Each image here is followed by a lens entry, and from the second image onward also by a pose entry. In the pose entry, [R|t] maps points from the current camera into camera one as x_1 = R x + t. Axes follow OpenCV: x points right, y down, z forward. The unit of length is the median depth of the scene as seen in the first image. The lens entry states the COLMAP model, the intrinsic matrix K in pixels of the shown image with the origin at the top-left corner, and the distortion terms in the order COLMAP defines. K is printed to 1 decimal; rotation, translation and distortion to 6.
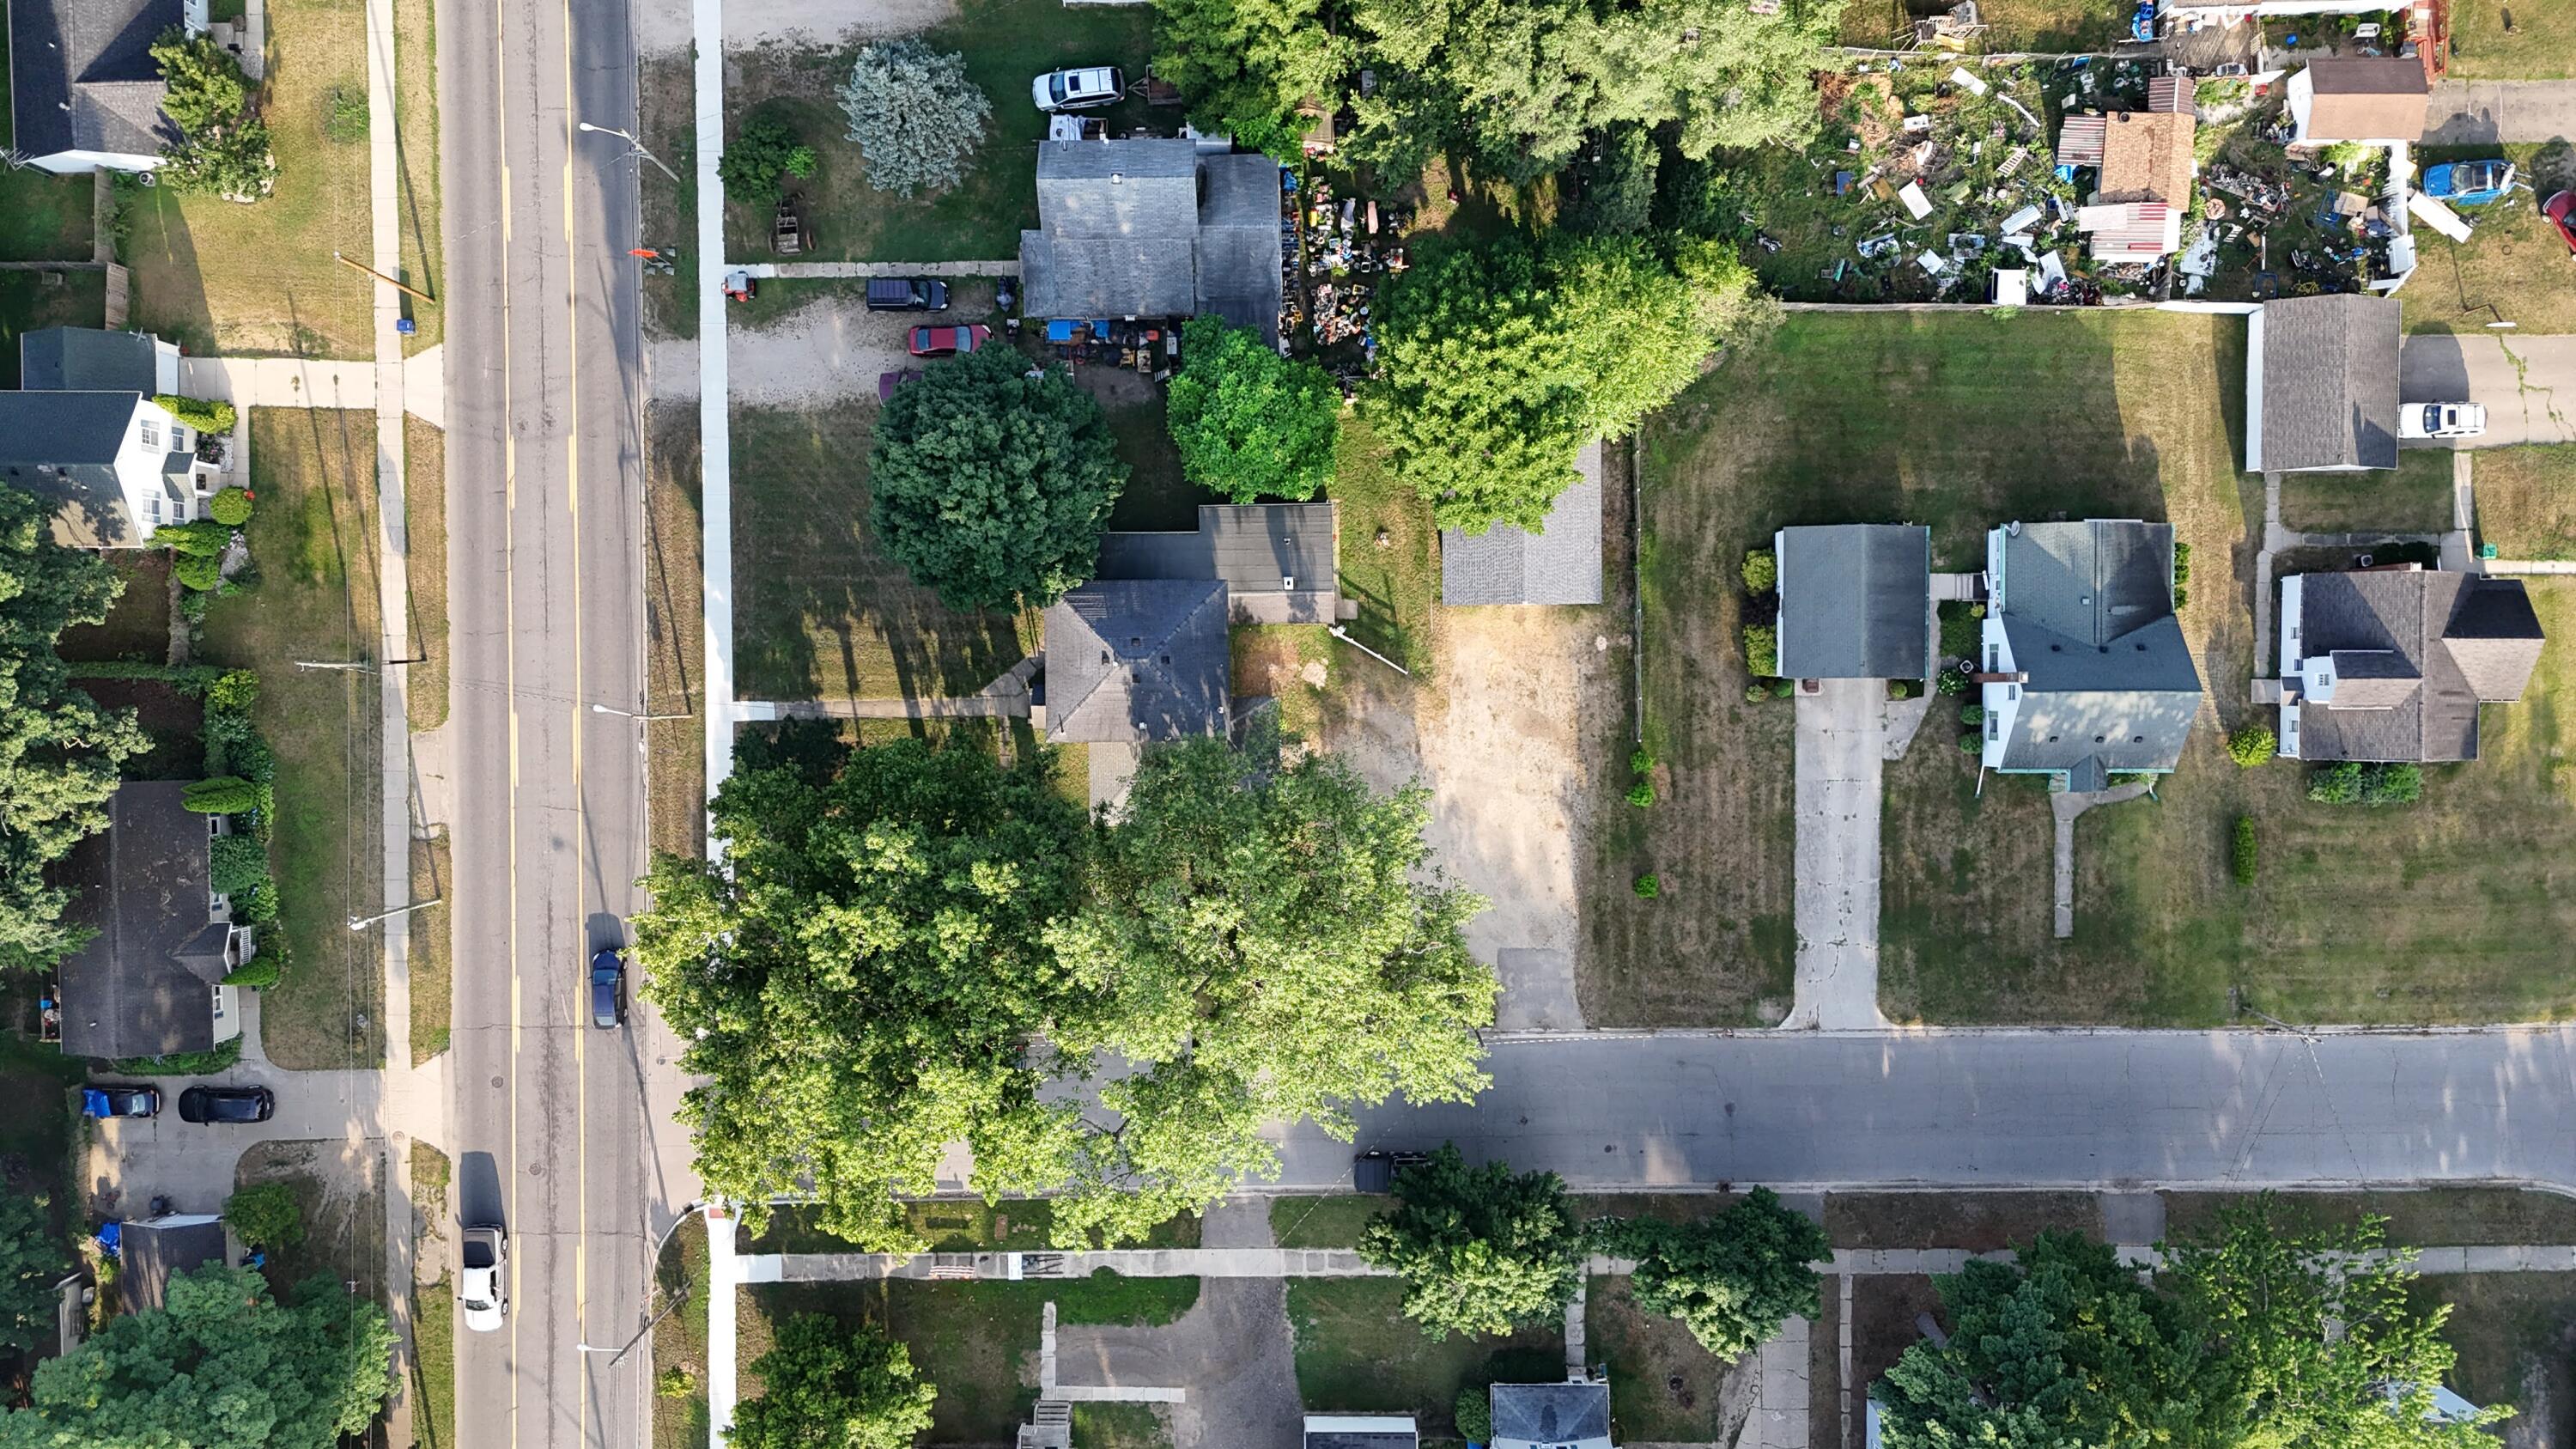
lens RADIAL K [[1878.6, 0, 1288.0], [0, 1878.6, 724.5], [0, 0, 1]] dist [0.008824, -0.001126]
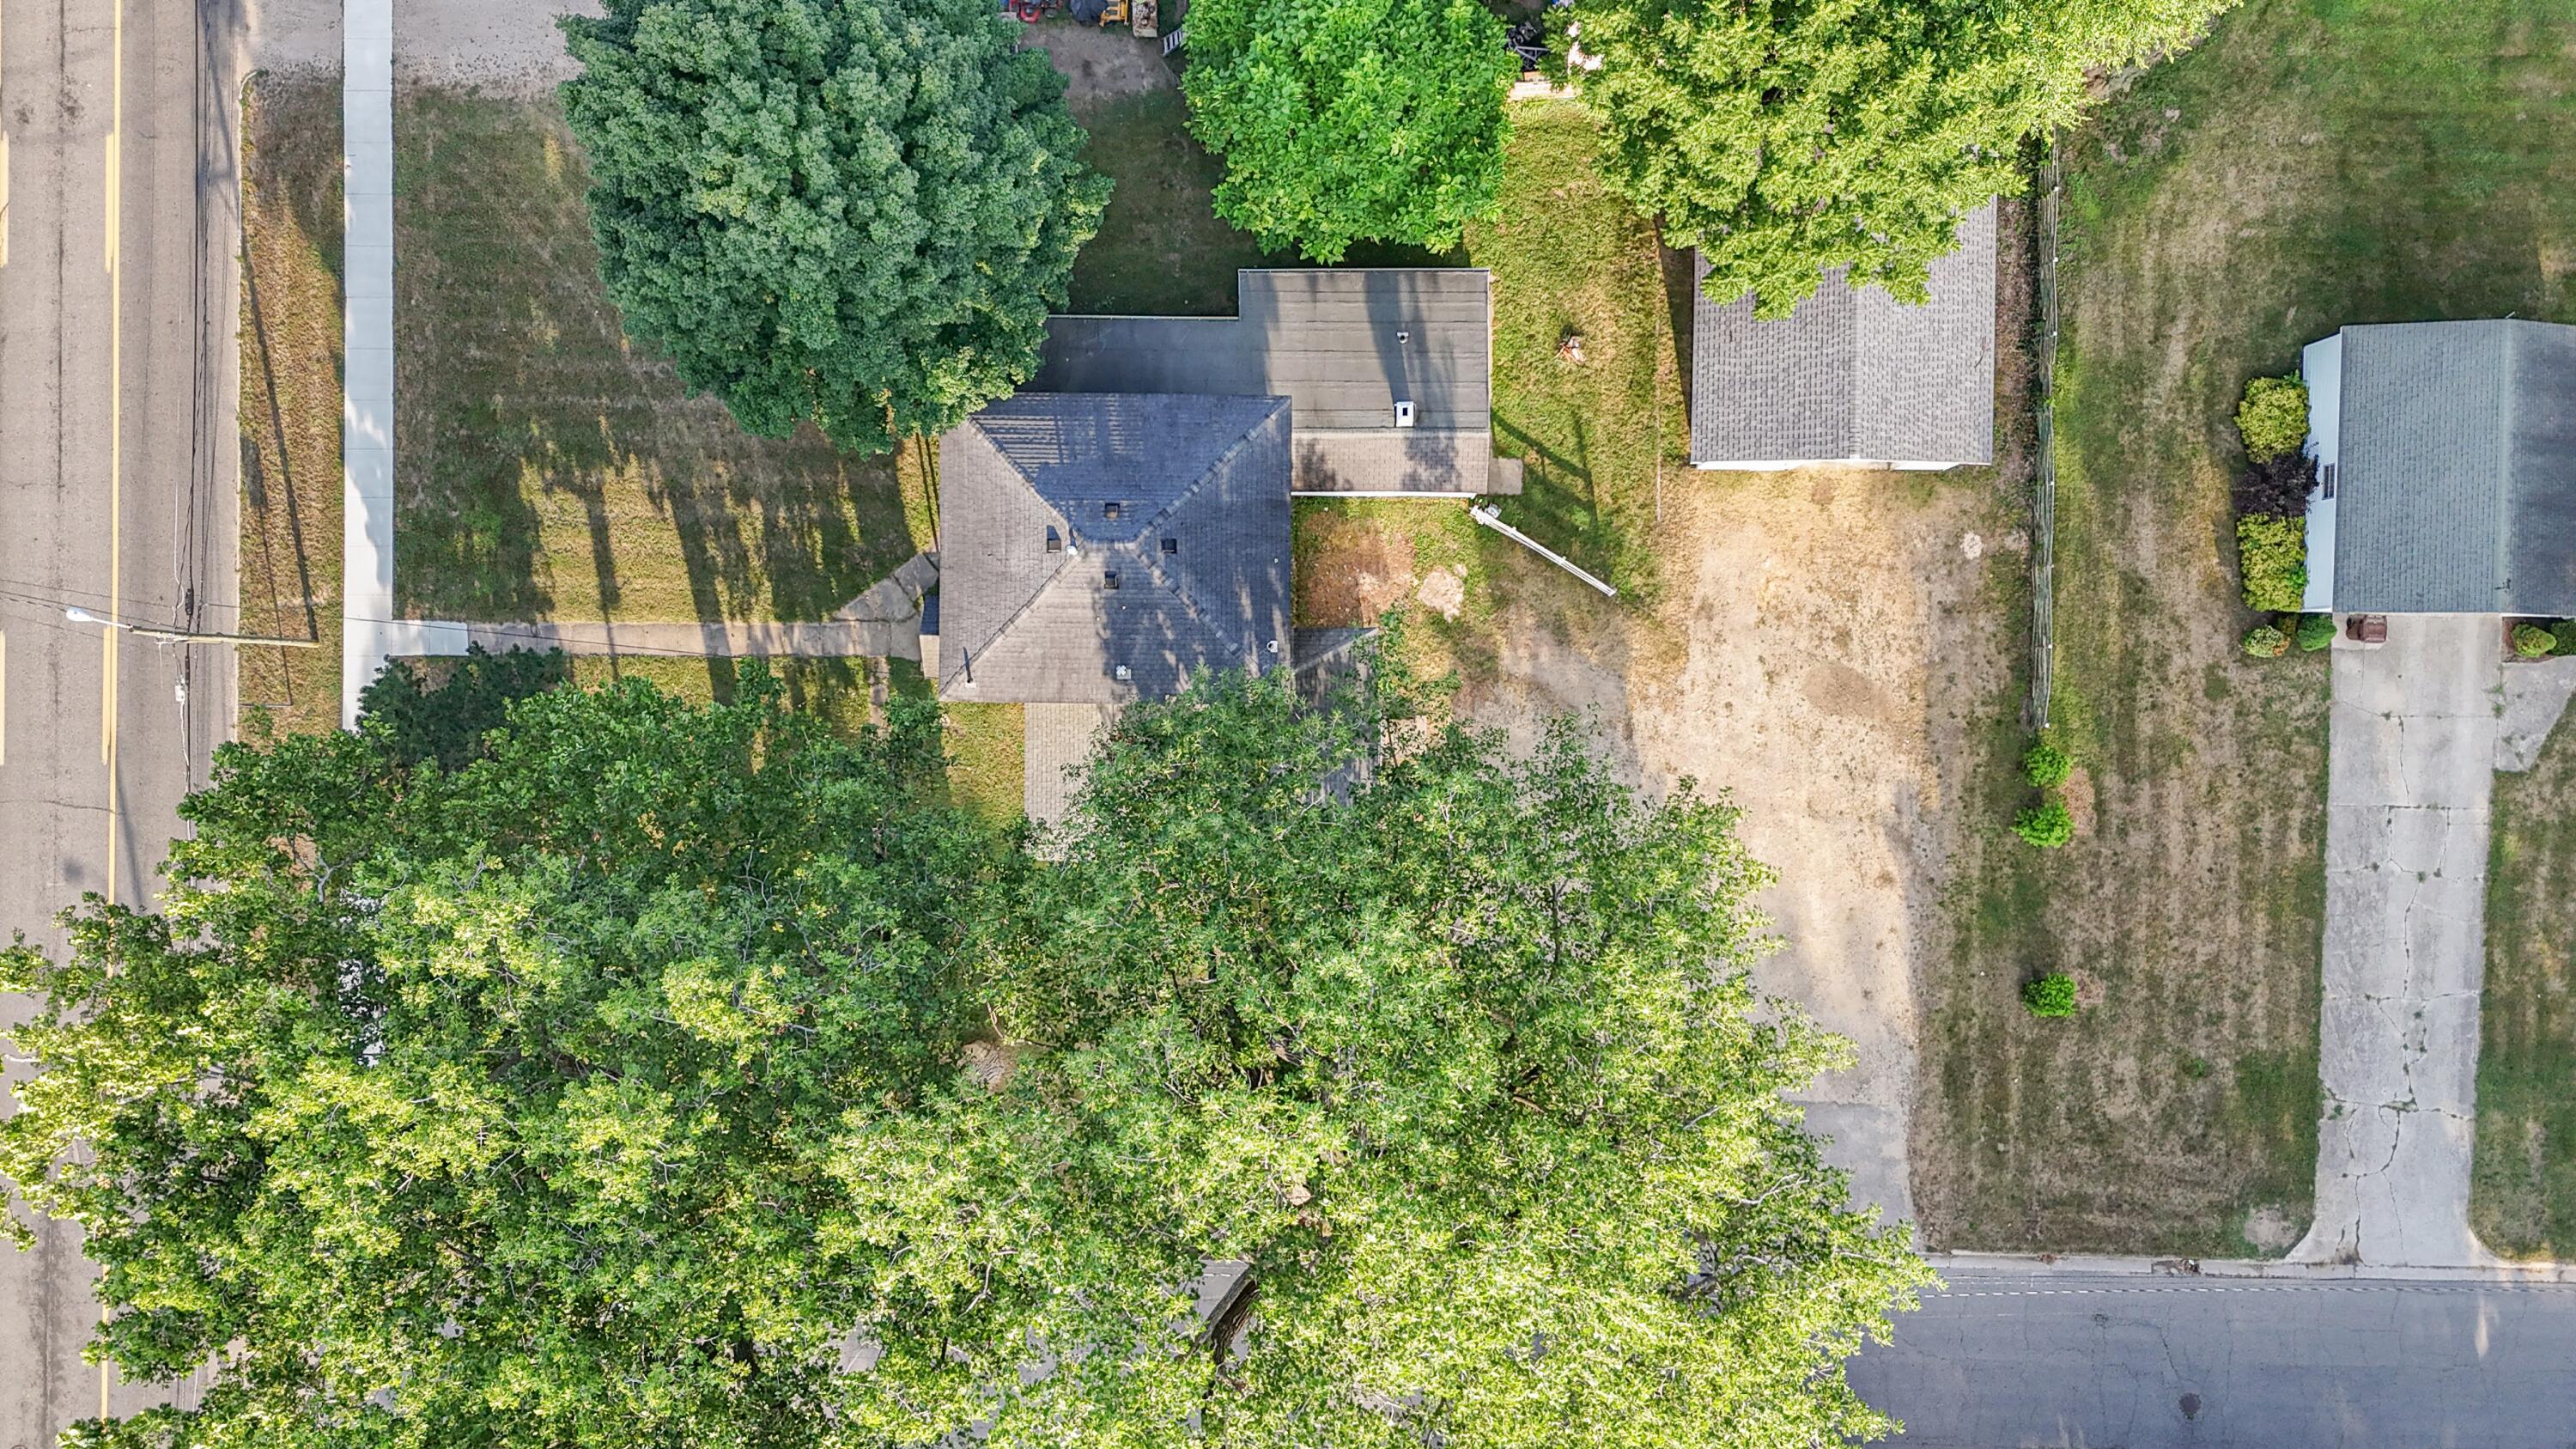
lens RADIAL K [[1878.6, 0, 1288.0], [0, 1878.6, 724.5], [0, 0, 1]] dist [0.008824, -0.001126]
pose [[0.999654, 0.021681, -0.014925, -0.022207], [-0.021776, 0.999744, -0.006213, 0.016337], [0.014786, 0.006536, 0.999869, 0.451840]]
